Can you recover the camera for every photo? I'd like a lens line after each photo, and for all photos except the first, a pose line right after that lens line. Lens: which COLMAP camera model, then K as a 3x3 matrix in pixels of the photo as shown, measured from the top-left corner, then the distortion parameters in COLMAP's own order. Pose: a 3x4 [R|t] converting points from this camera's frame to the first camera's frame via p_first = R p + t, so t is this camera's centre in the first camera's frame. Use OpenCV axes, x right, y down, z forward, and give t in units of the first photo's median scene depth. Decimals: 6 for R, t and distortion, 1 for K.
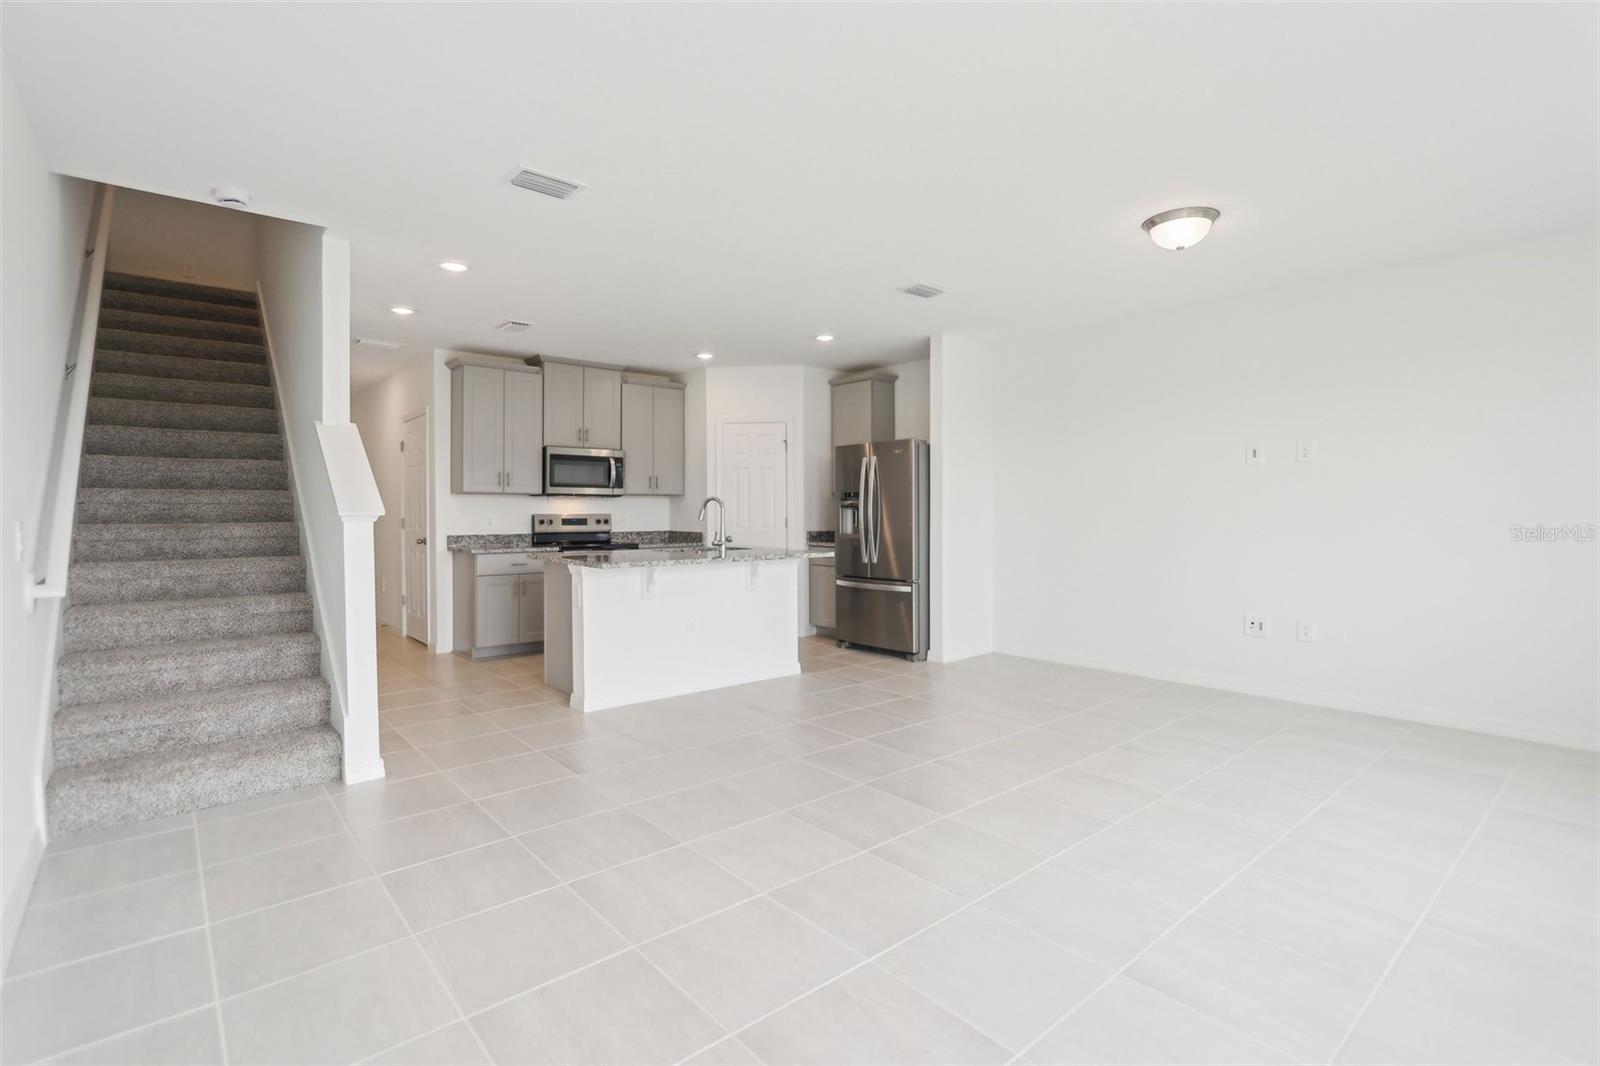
lens RADIAL K [[746.0, 0, 790.7], [0, 746.0, 508.0], [0, 0, 1]] dist [-0.006693, -0.000205]
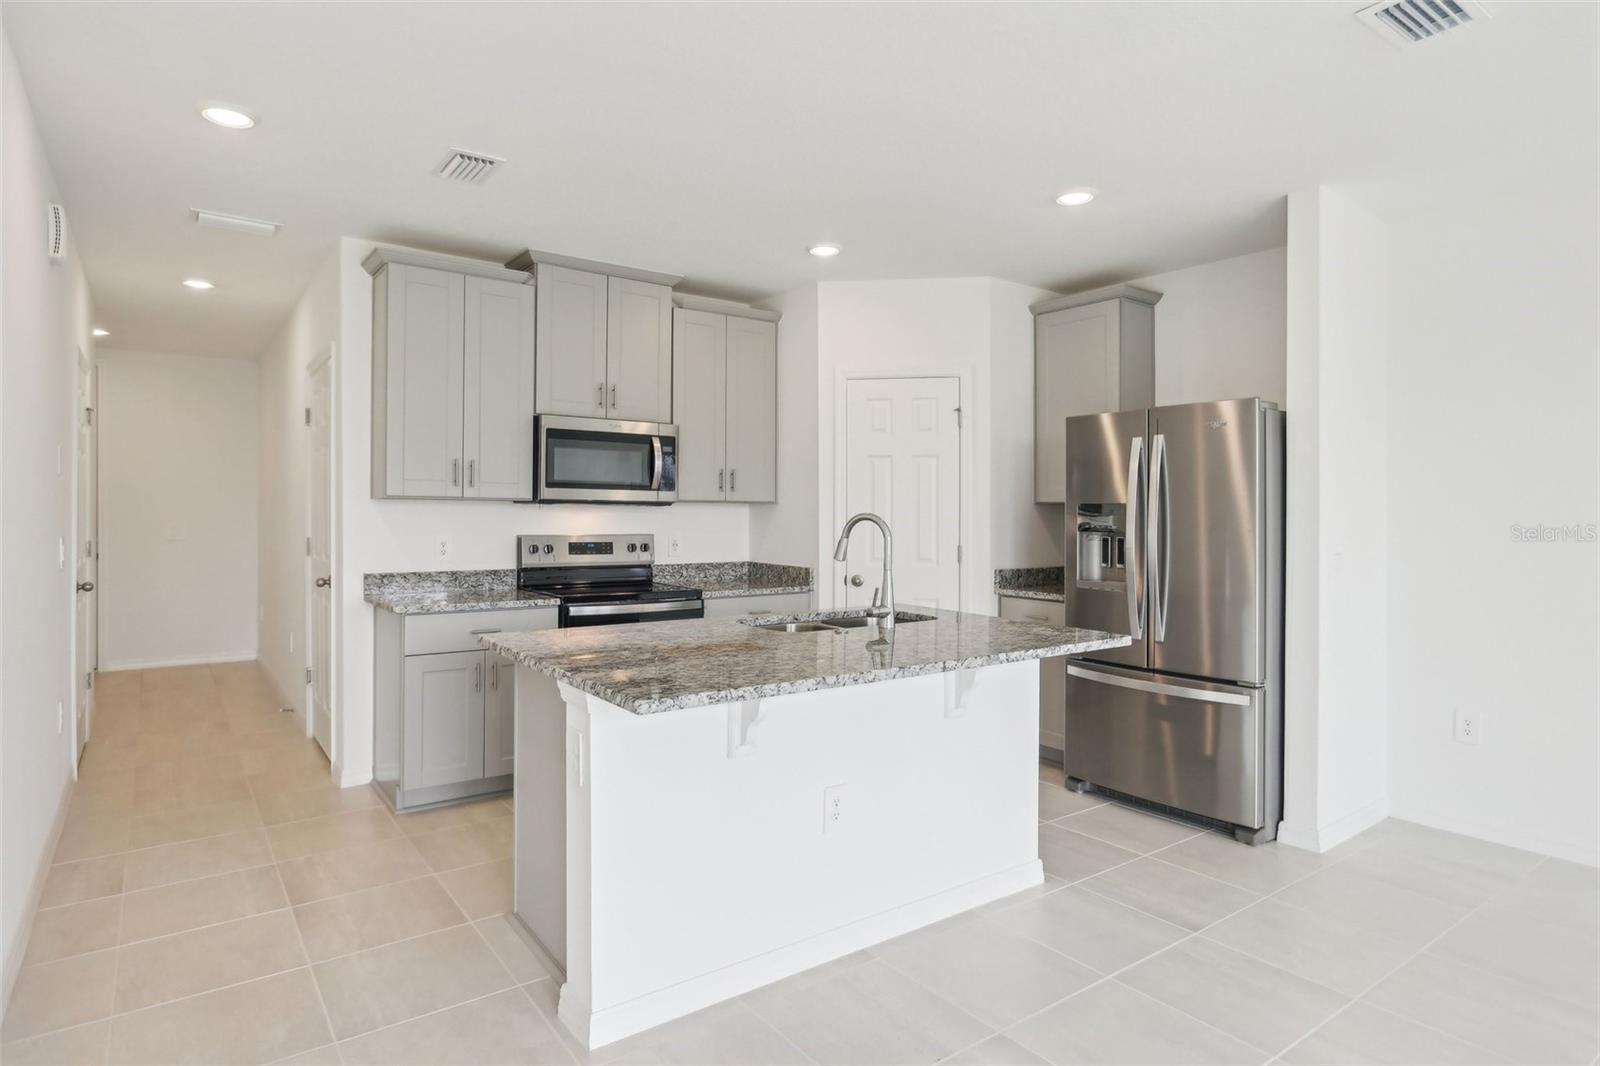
lens RADIAL K [[864.9, 0, 797.4], [0, 864.9, 526.8], [0, 0, 1]] dist [0.000571, 0.000116]
pose [[0.997739, 0.011150, -0.066270, -0.091829], [-0.009815, 0.999743, 0.020437, -0.013921], [0.066480, -0.019740, 0.997592, 0.364062]]
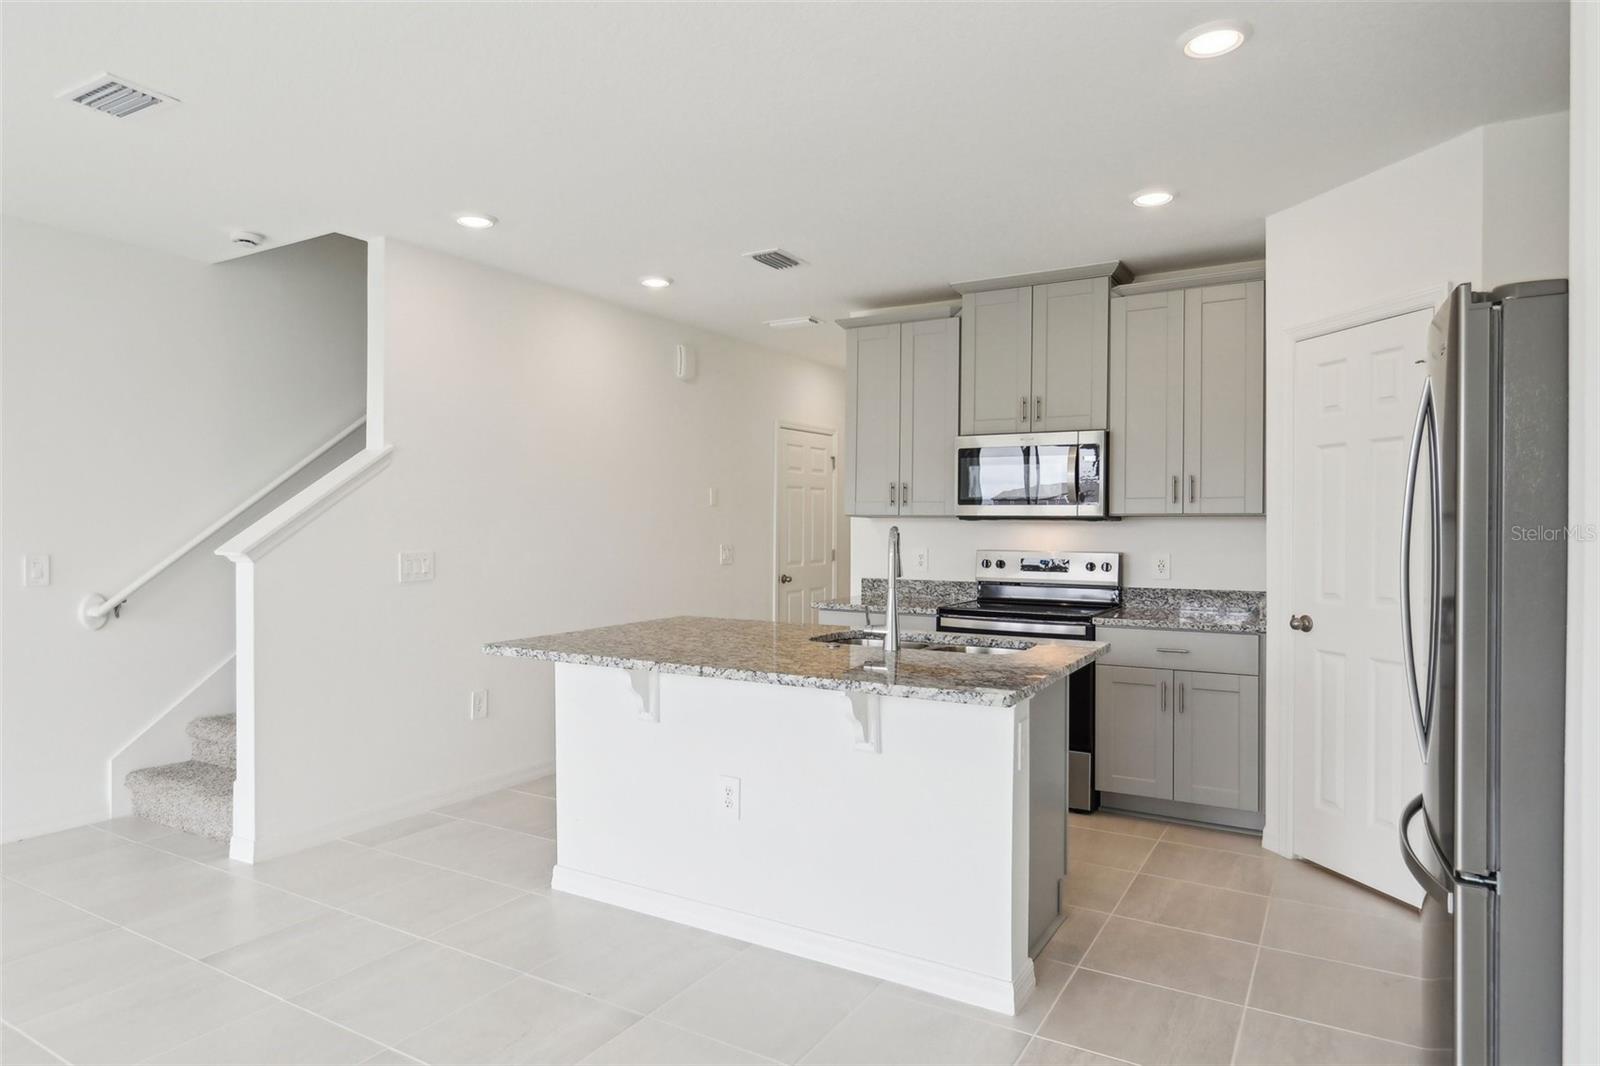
lens RADIAL K [[940.8, 0, 789.8], [0, 940.8, 528.1], [0, 0, 1]] dist [-0.003440, -0.001500]
pose [[0.339628, 0.005133, -0.940546, 0.327856], [-0.000753, 0.999986, 0.005186, -0.013551], [0.940560, -0.001053, 0.339627, 0.613718]]
